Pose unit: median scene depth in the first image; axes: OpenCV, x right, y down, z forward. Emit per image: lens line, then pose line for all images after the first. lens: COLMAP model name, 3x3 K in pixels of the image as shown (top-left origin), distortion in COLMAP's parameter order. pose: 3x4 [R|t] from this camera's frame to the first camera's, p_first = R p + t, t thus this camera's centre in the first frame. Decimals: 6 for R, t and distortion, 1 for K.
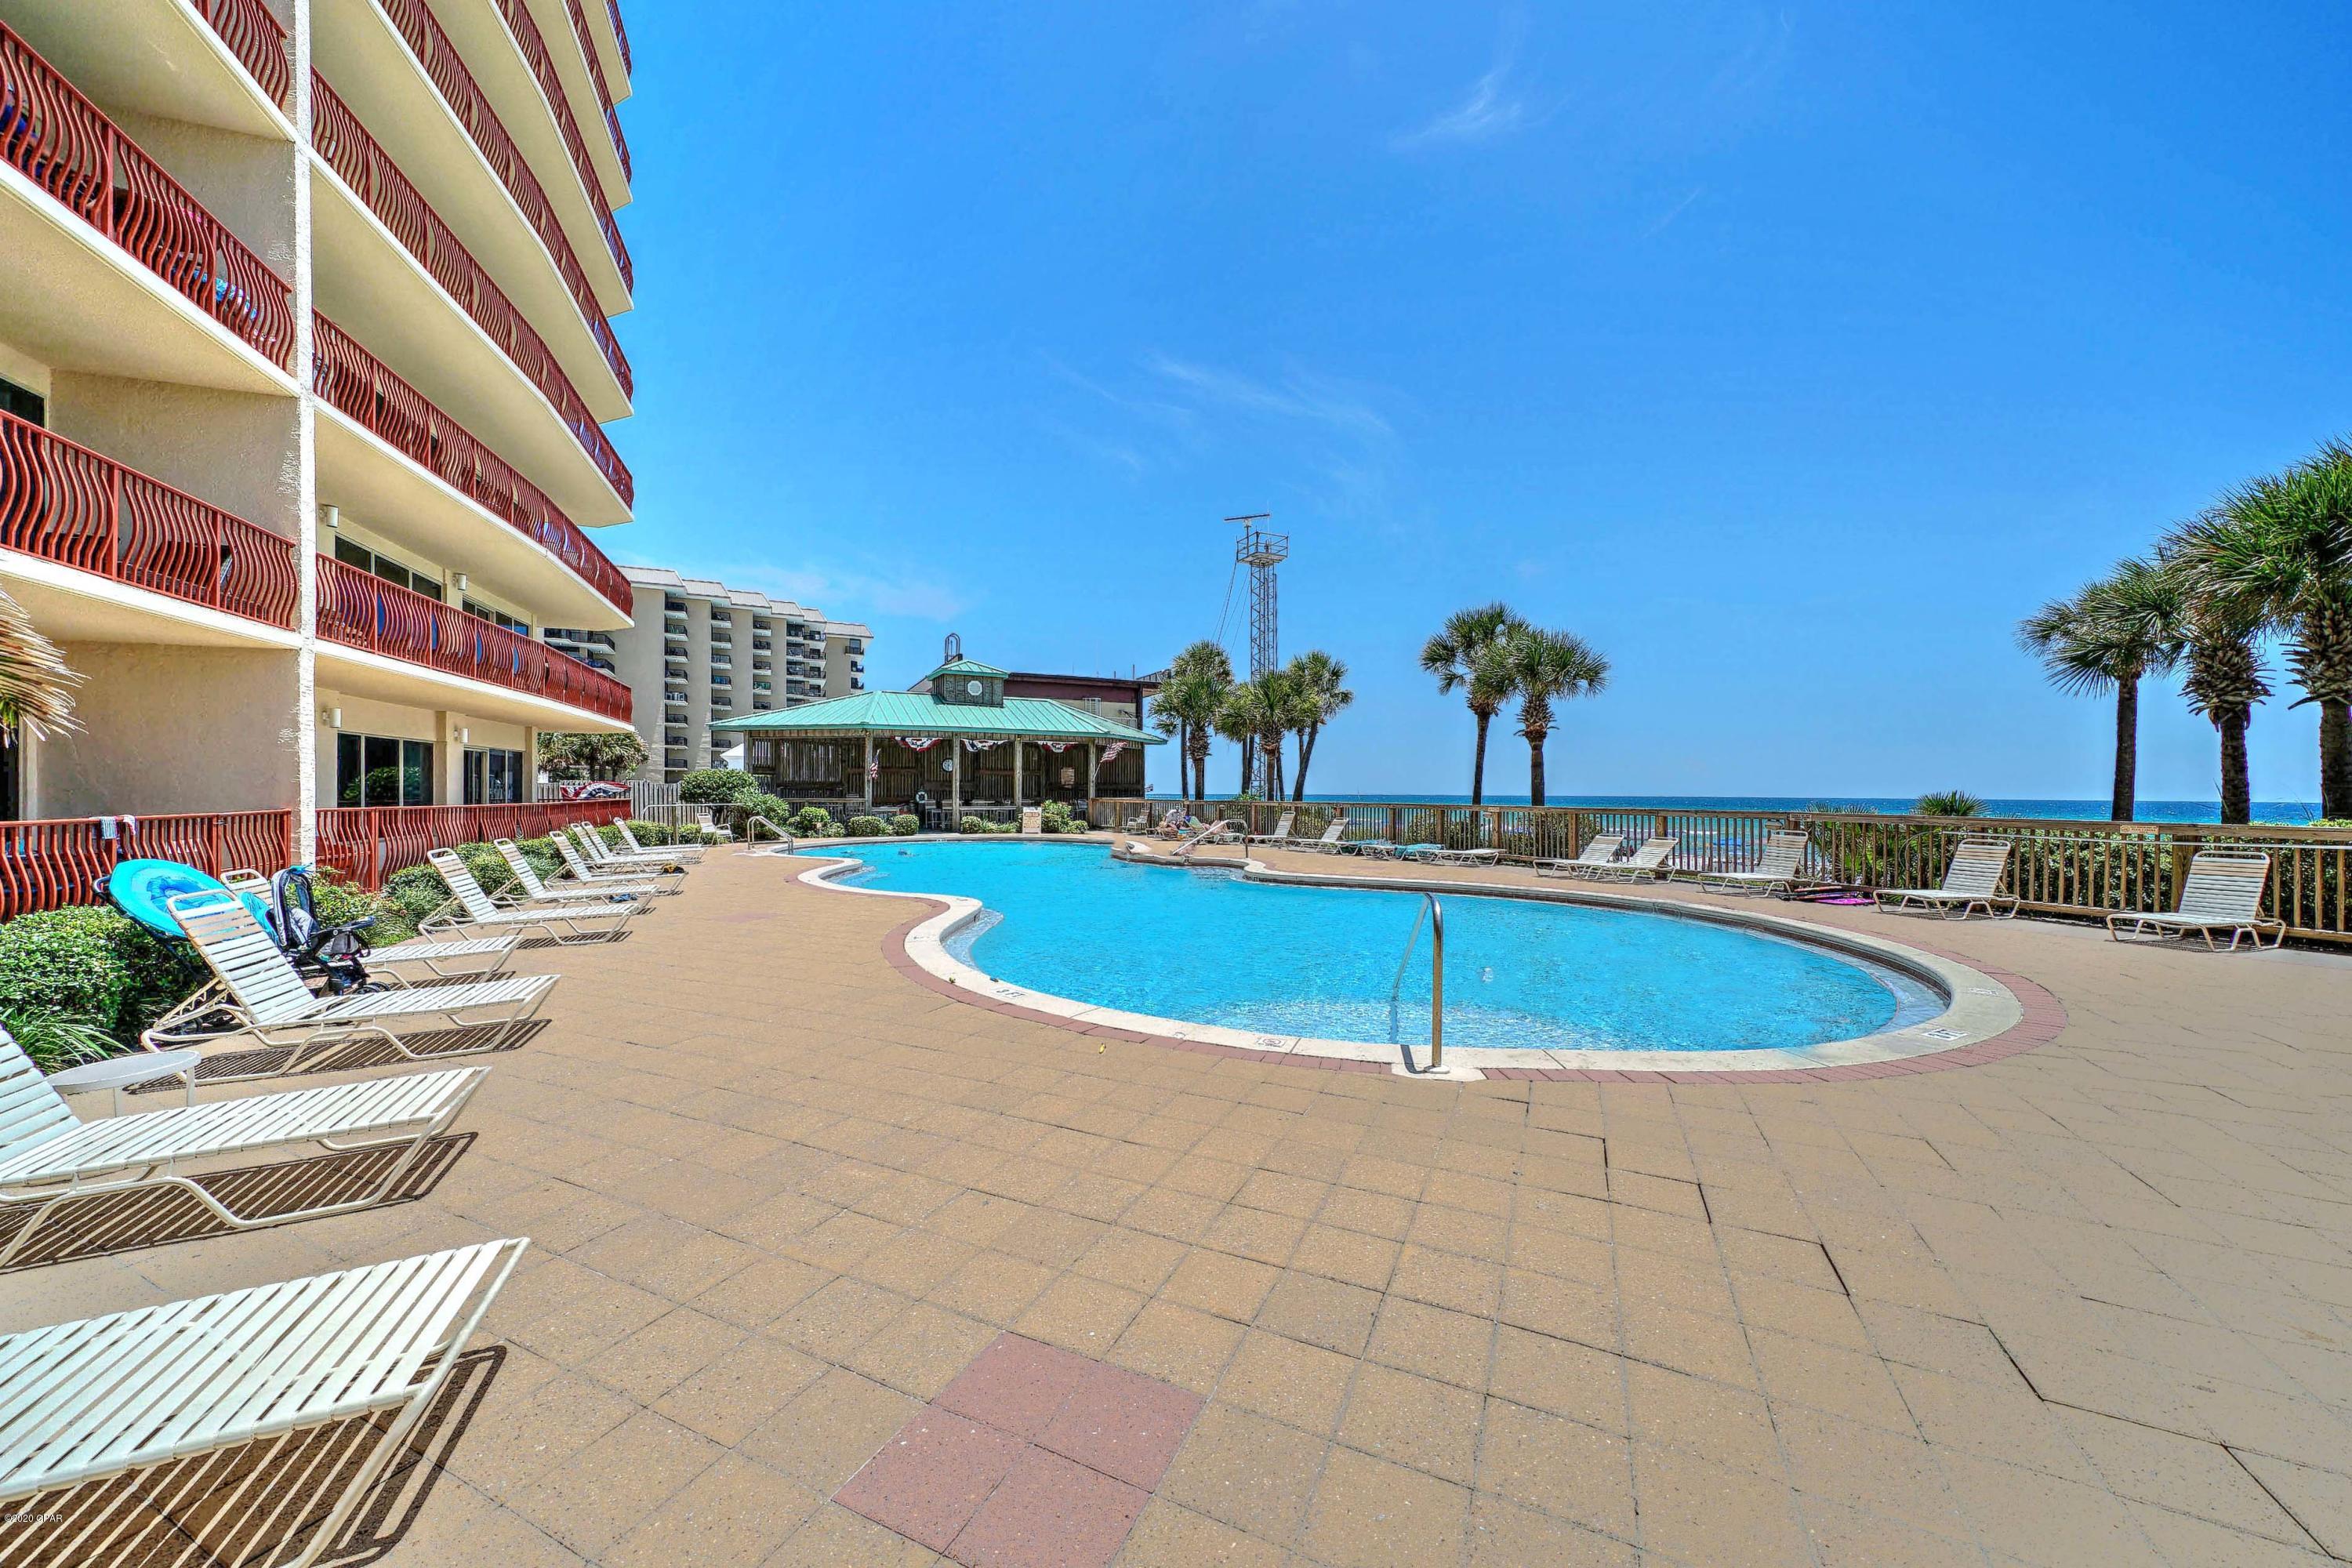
lens RADIAL K [[851.8, 0, 1176.9], [0, 851.8, 790.8], [0, 0, 1]] dist [0.001386, 0.000492]
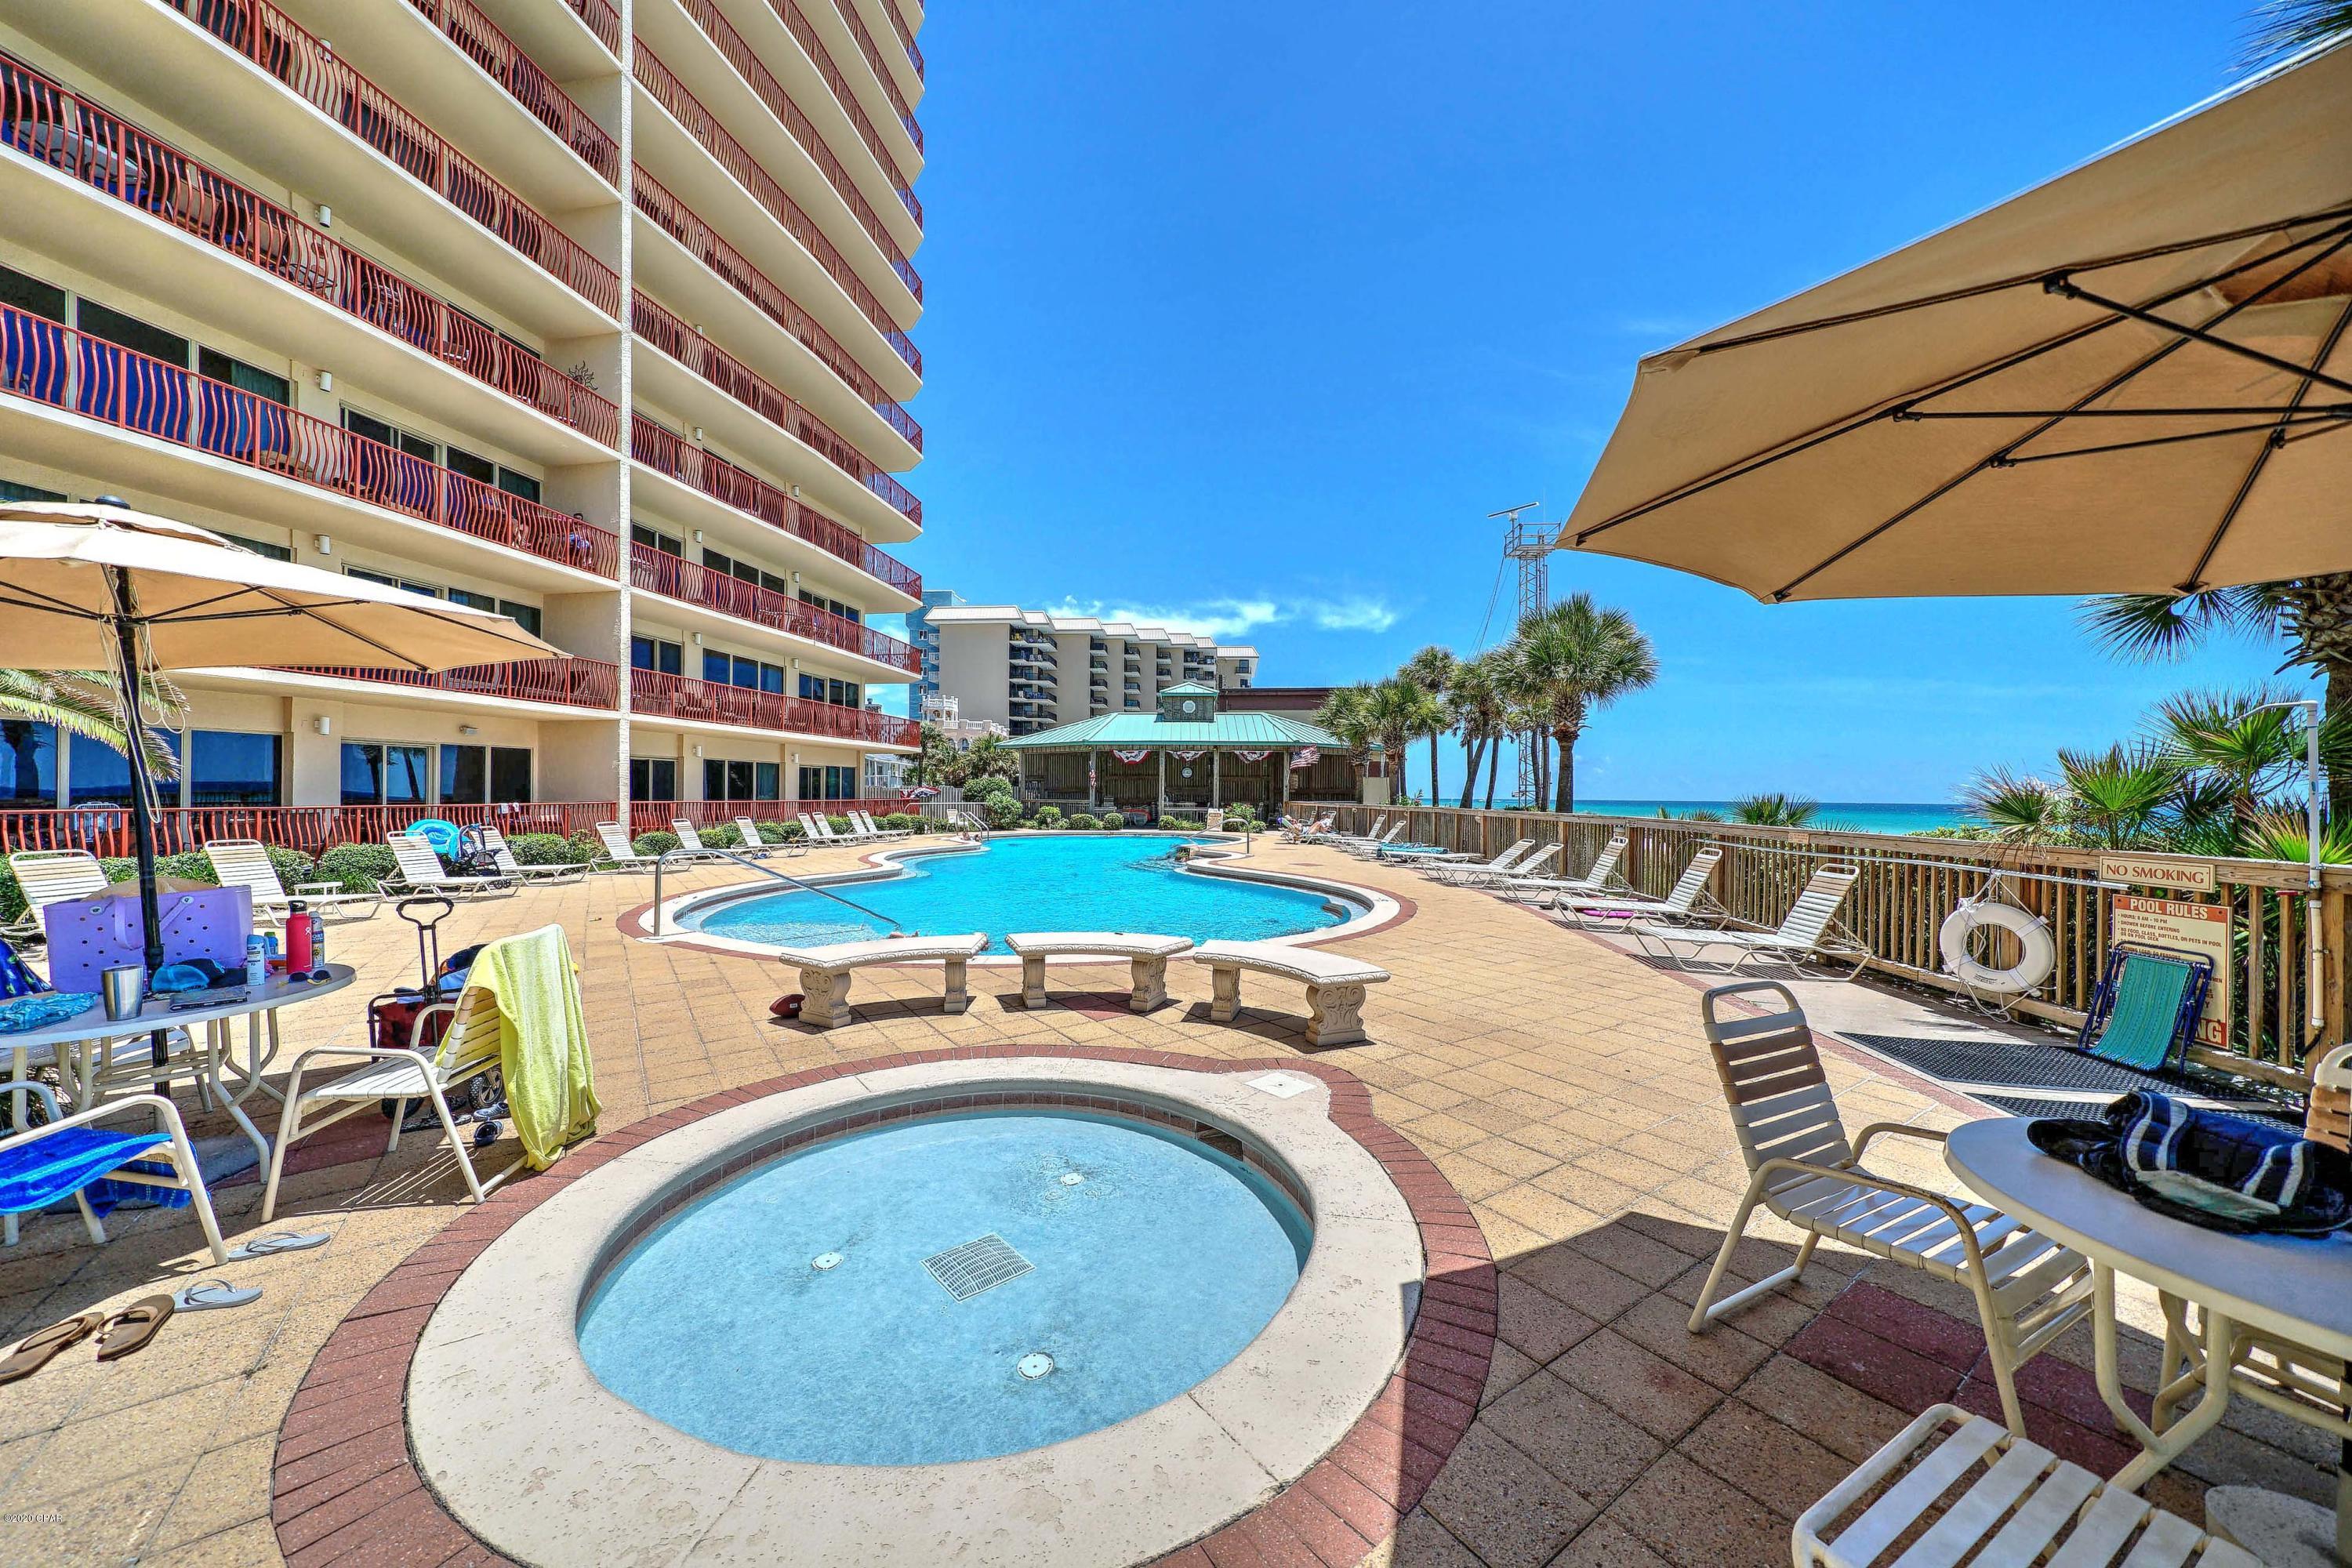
lens RADIAL K [[851.8, 0, 1182.0], [0, 851.8, 793.0], [0, 0, 1]] dist [0.001386, 0.000492]
pose [[0.861596, 0.001929, -0.507592, 0.352505], [-0.004027, 0.999987, -0.003035, 0.001612], [0.507579, 0.004659, 0.861593, -0.013517]]
